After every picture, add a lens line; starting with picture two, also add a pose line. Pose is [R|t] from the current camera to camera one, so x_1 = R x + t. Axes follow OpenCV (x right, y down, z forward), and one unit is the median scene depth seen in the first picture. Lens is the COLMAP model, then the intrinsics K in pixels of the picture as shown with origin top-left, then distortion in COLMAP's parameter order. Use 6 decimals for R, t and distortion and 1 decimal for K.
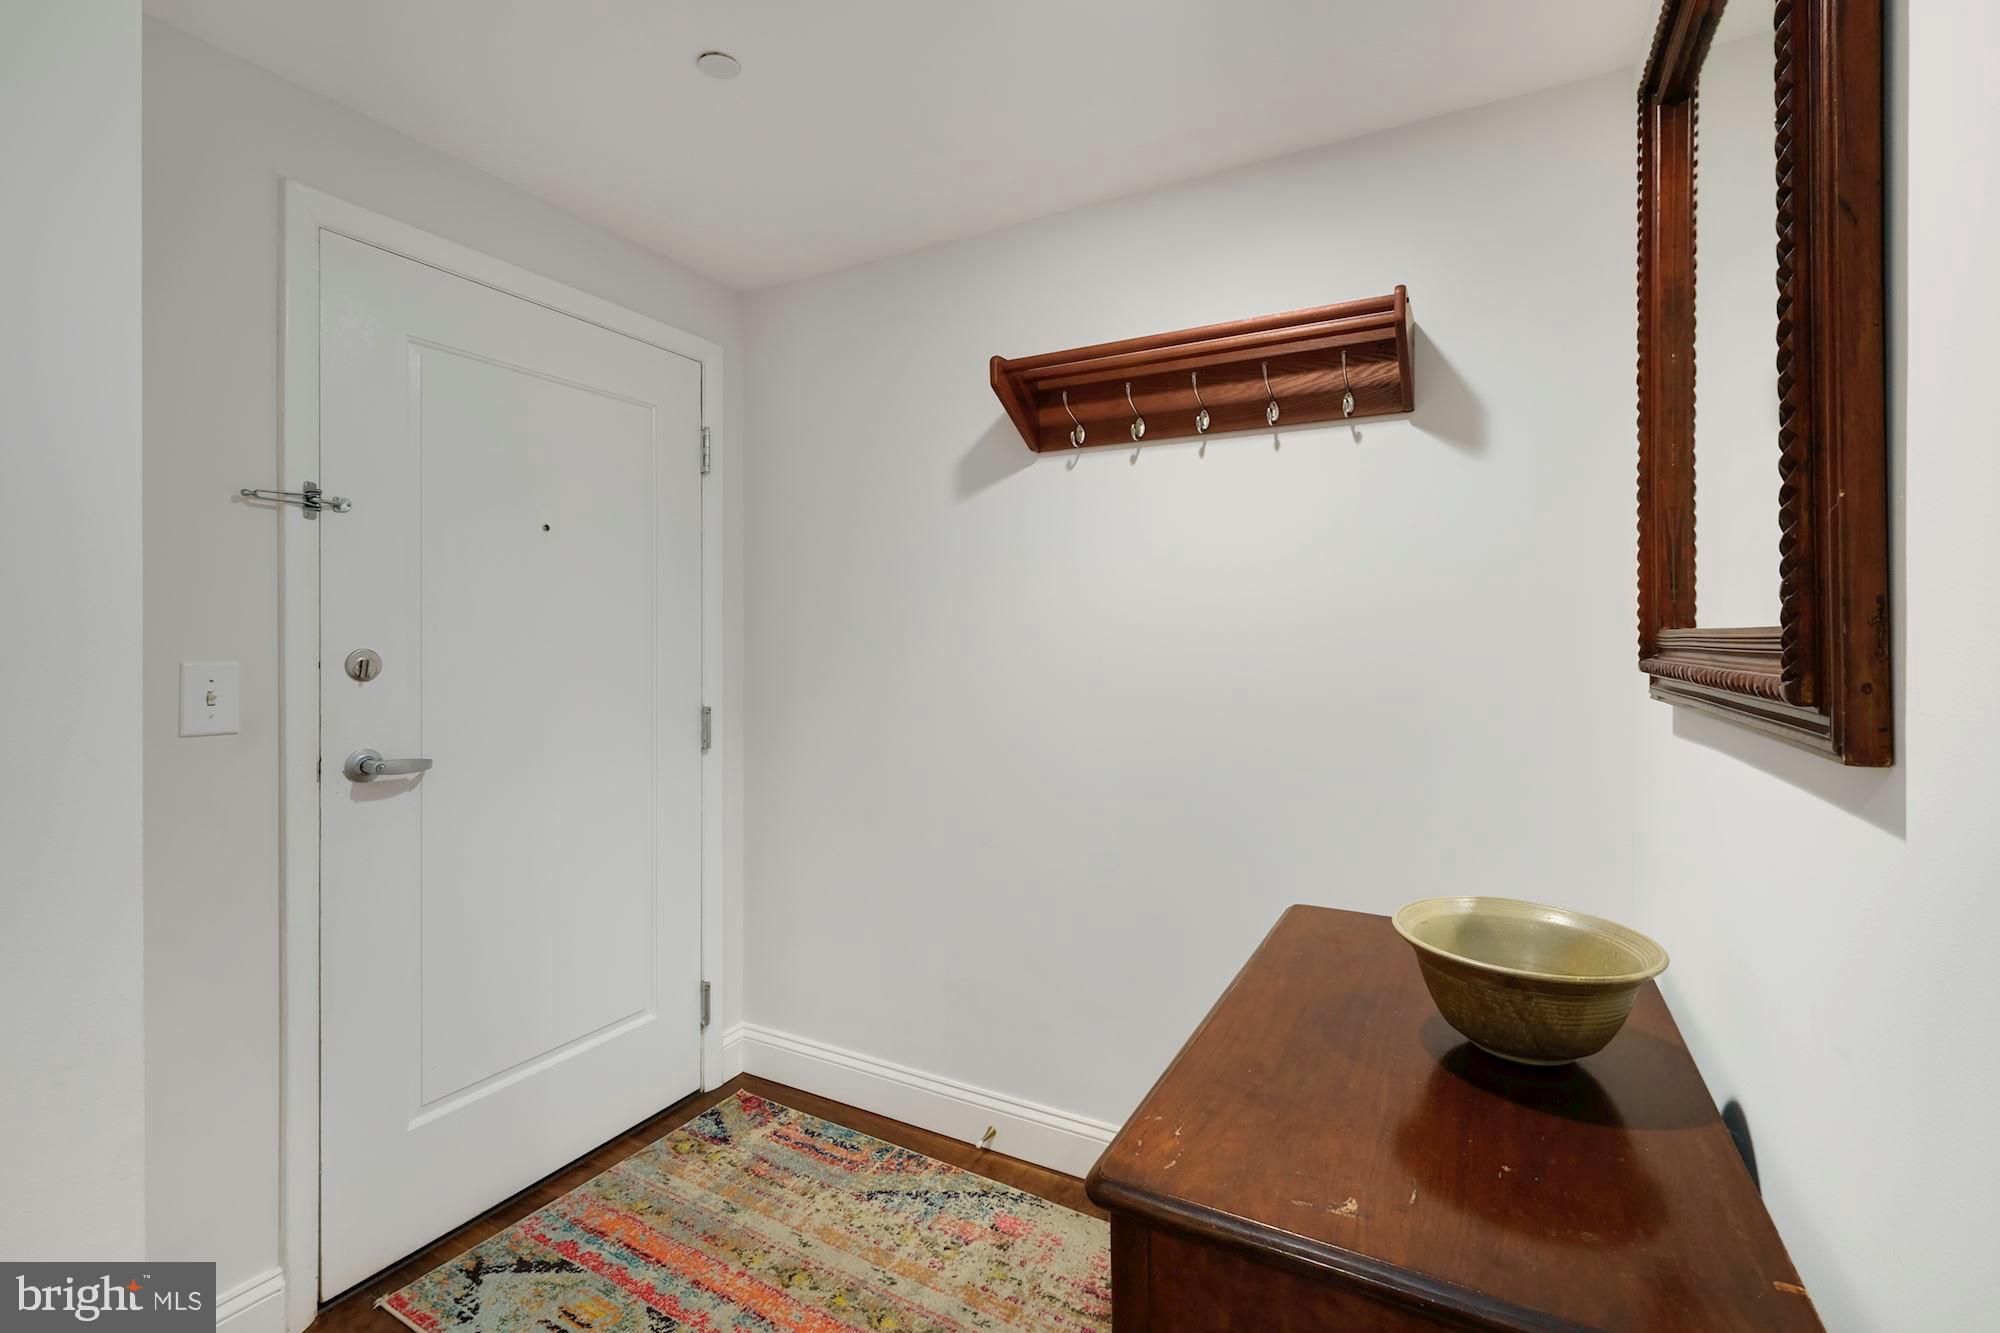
lens RADIAL K [[882.2, 0, 1005.5], [0, 882.2, 642.3], [0, 0, 1]] dist [-0.001031, 0.001632]
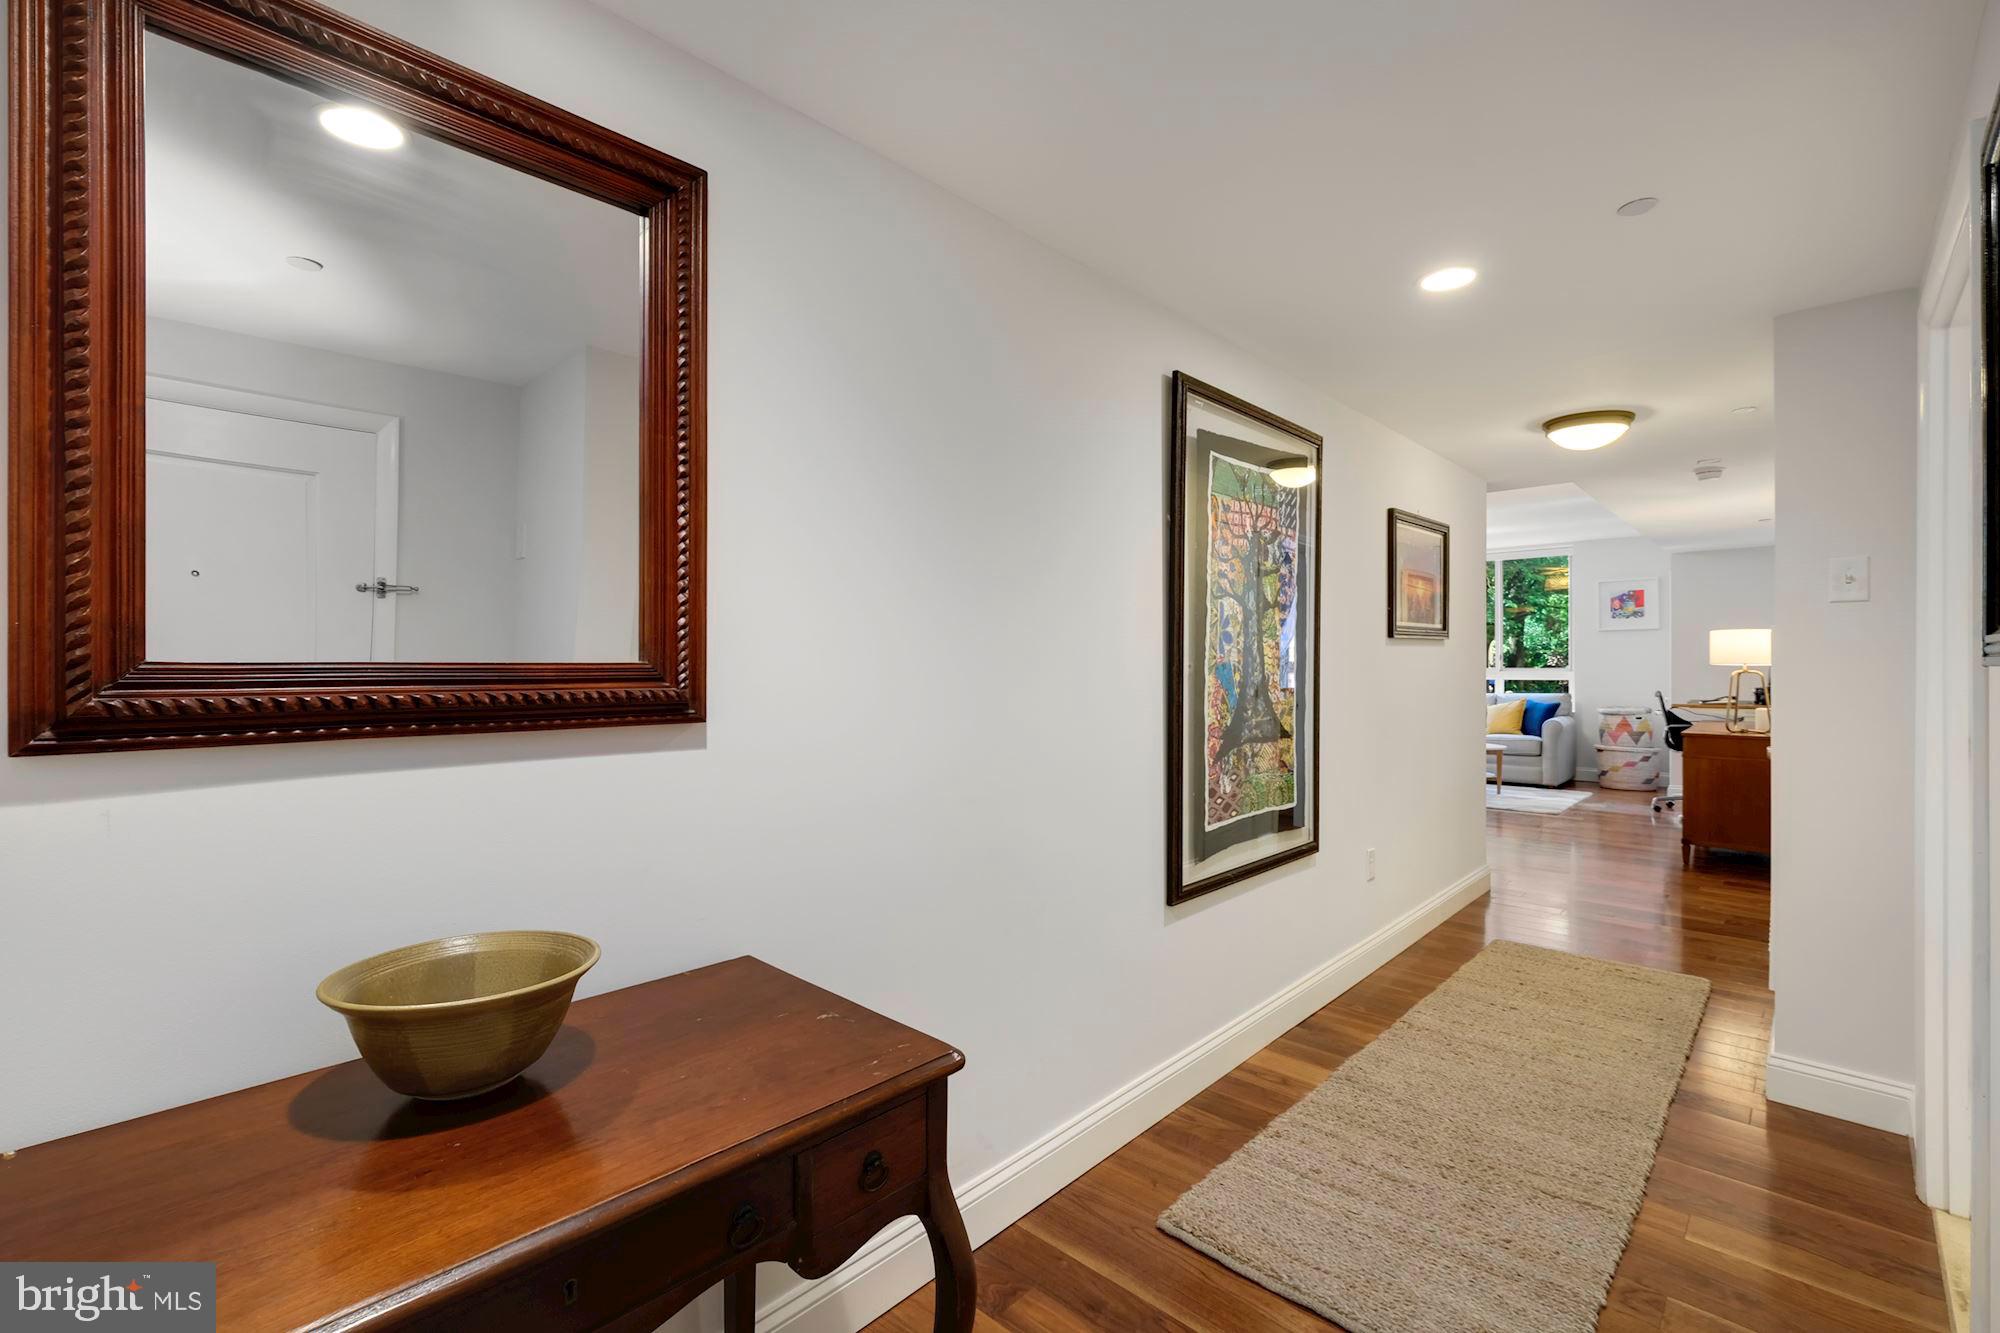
lens RADIAL K [[882.2, 0, 1005.1], [0, 882.2, 666.7], [0, 0, 1]] dist [-0.001031, 0.001632]
pose [[-0.966791, 0.002131, 0.255558, -0.154657], [0.002629, 0.999995, 0.001608, -0.005512], [-0.255554, 0.002227, -0.966792, 1.076854]]
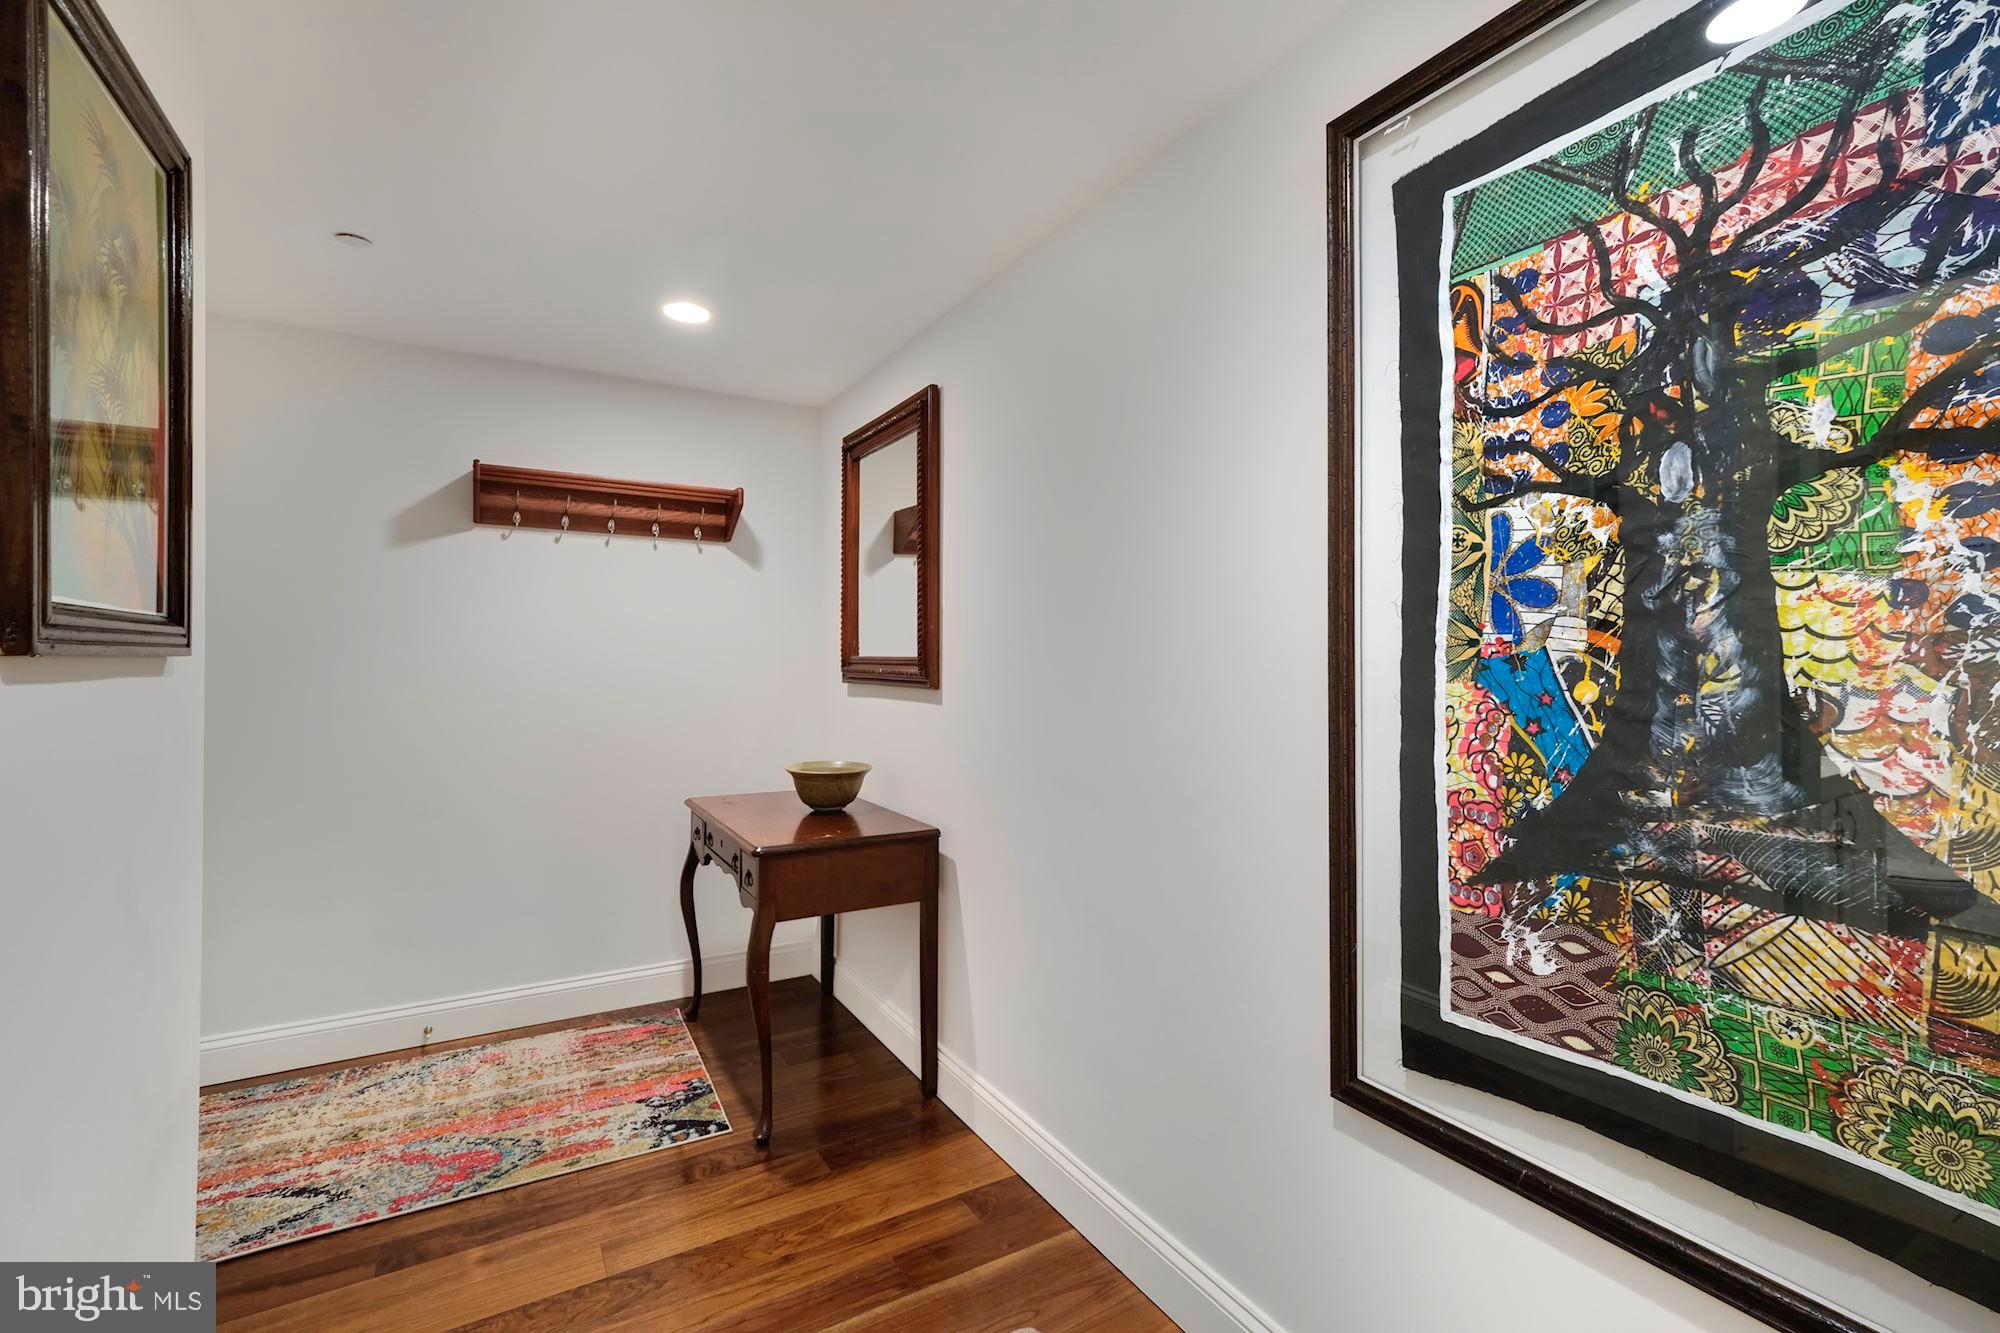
lens RADIAL K [[882.2, 0, 1006.8], [0, 882.2, 660.8], [0, 0, 1]] dist [-0.001031, 0.001632]
pose [[0.515367, 0.001290, 0.856969, -0.875137], [-0.004236, 0.999990, 0.001042, -0.003565], [-0.856959, -0.004167, 0.515367, -0.524511]]
